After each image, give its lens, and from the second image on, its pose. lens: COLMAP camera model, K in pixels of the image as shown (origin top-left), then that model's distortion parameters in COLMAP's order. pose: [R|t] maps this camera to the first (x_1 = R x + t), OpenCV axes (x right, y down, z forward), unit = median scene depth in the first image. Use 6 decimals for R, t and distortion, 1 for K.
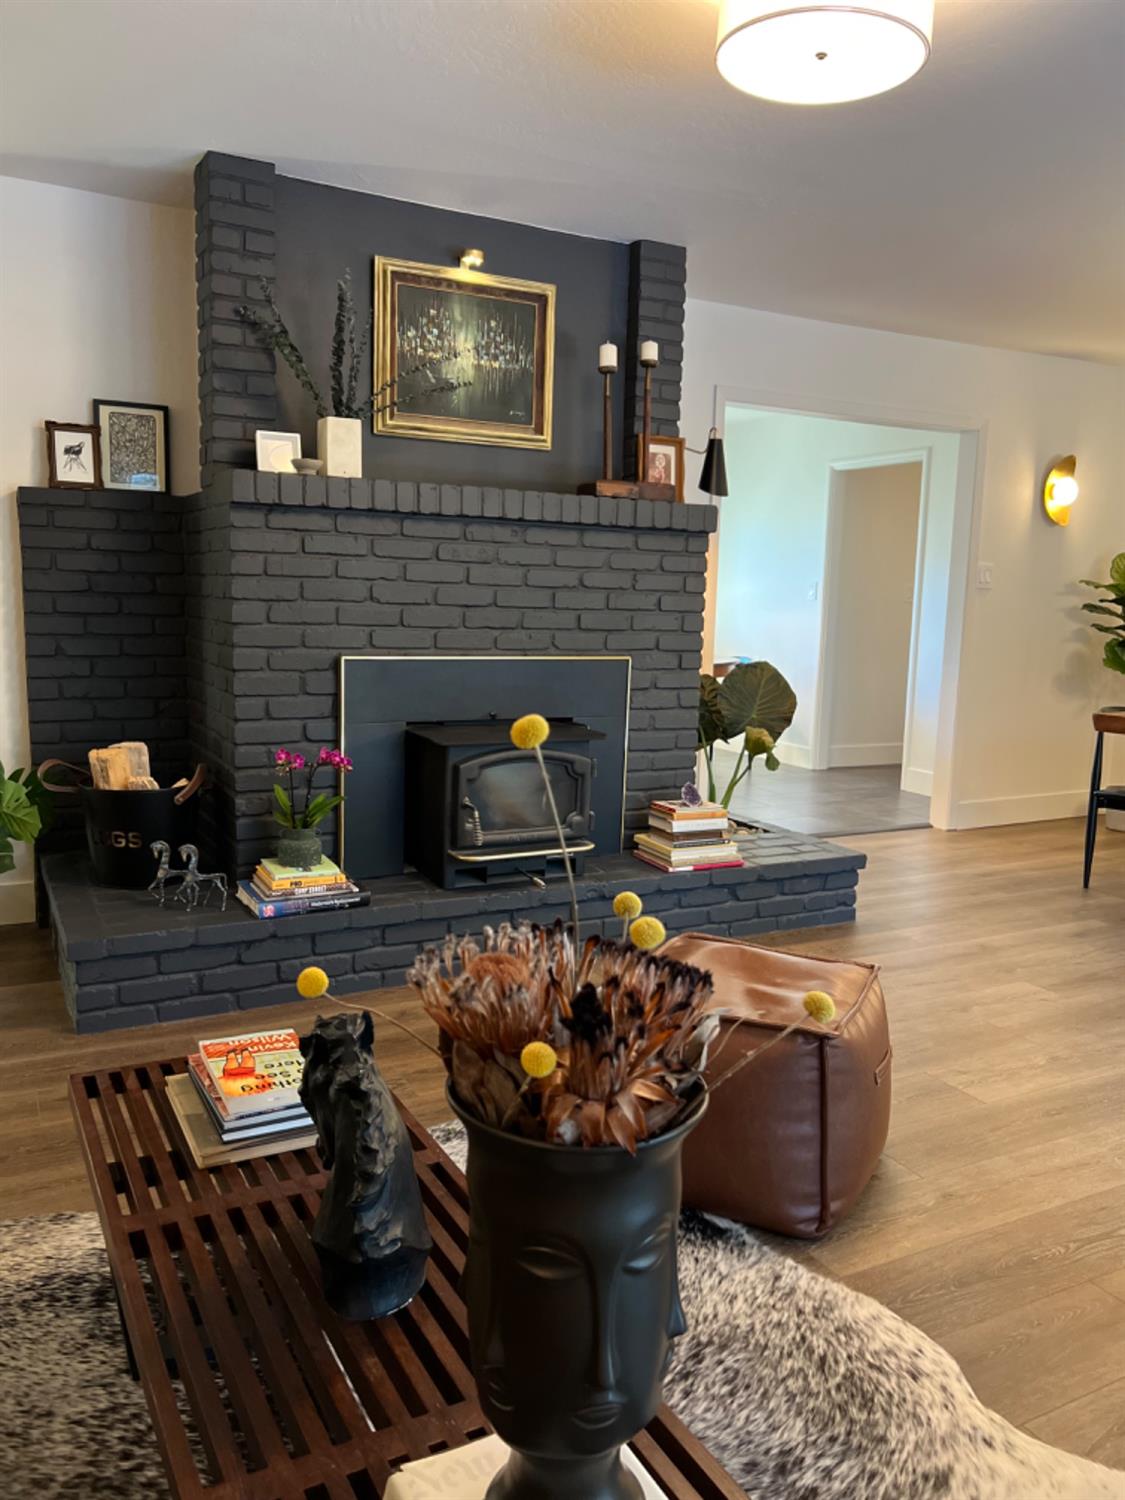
lens RADIAL K [[1131.8, 0, 565.8], [0, 1131.8, 756.7], [0, 0, 1]] dist [0.050712, -0.066041]
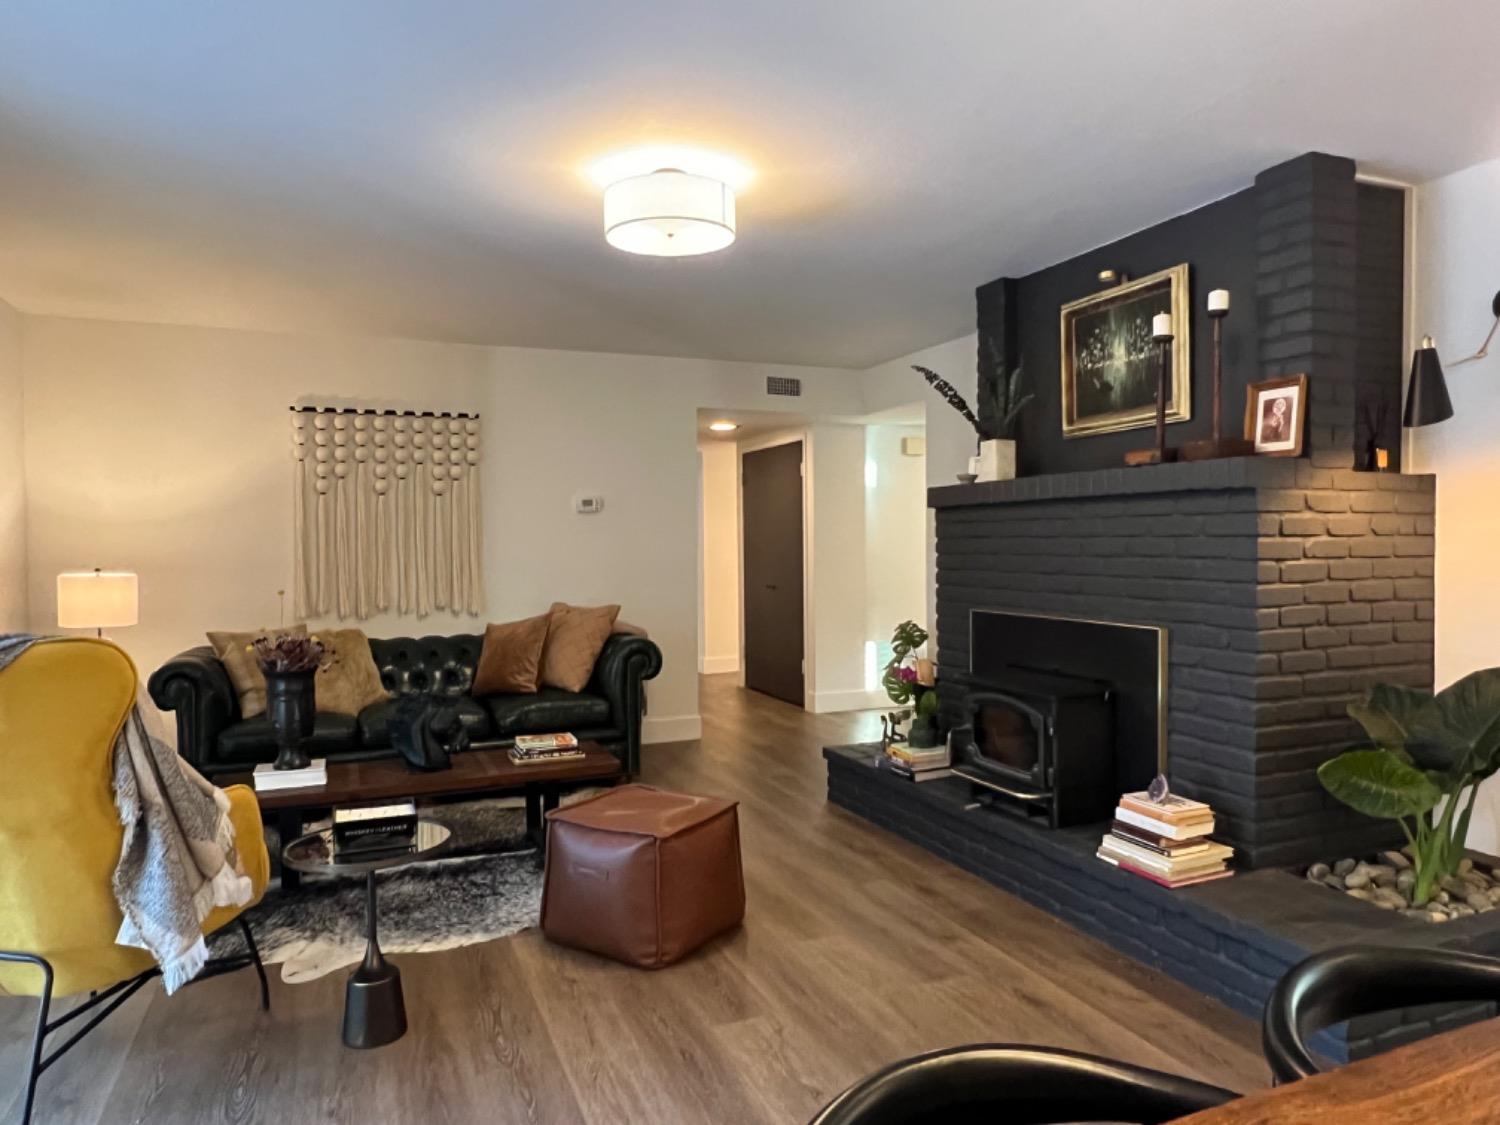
lens RADIAL K [[977.7, 0, 750.0], [0, 977.7, 562.5], [0, 0, 1]] dist [-0.007421, -0.001916]
pose [[-0.095099, -0.007987, -0.995436, 0.924187], [-0.137935, 0.990427, 0.005231, -0.103103], [0.985865, 0.137803, -0.095291, 0.761121]]
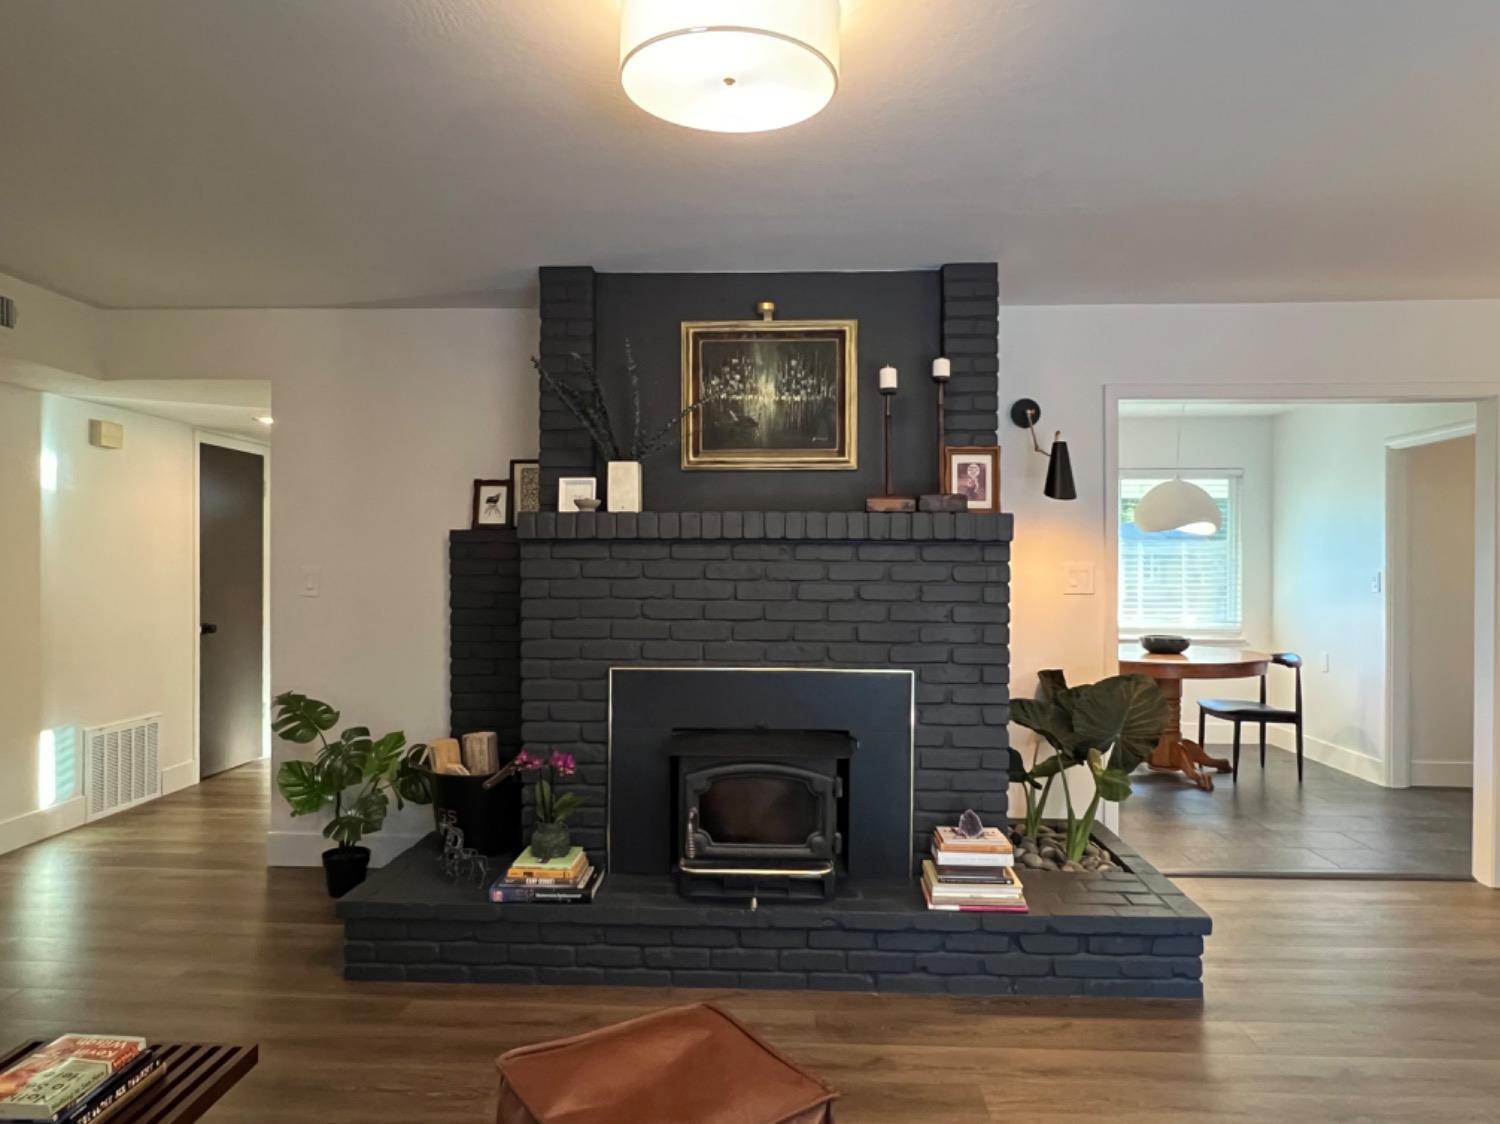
lens RADIAL K [[973.8, 0, 750.0], [0, 973.8, 562.0], [0, 0, 1]] dist [0.003768, -0.002969]
pose [[0.863145, -0.026853, -0.504242, 0.372554], [-0.052777, 0.988318, -0.142974, -0.055167], [0.502191, 0.150019, 0.851644, 0.211791]]
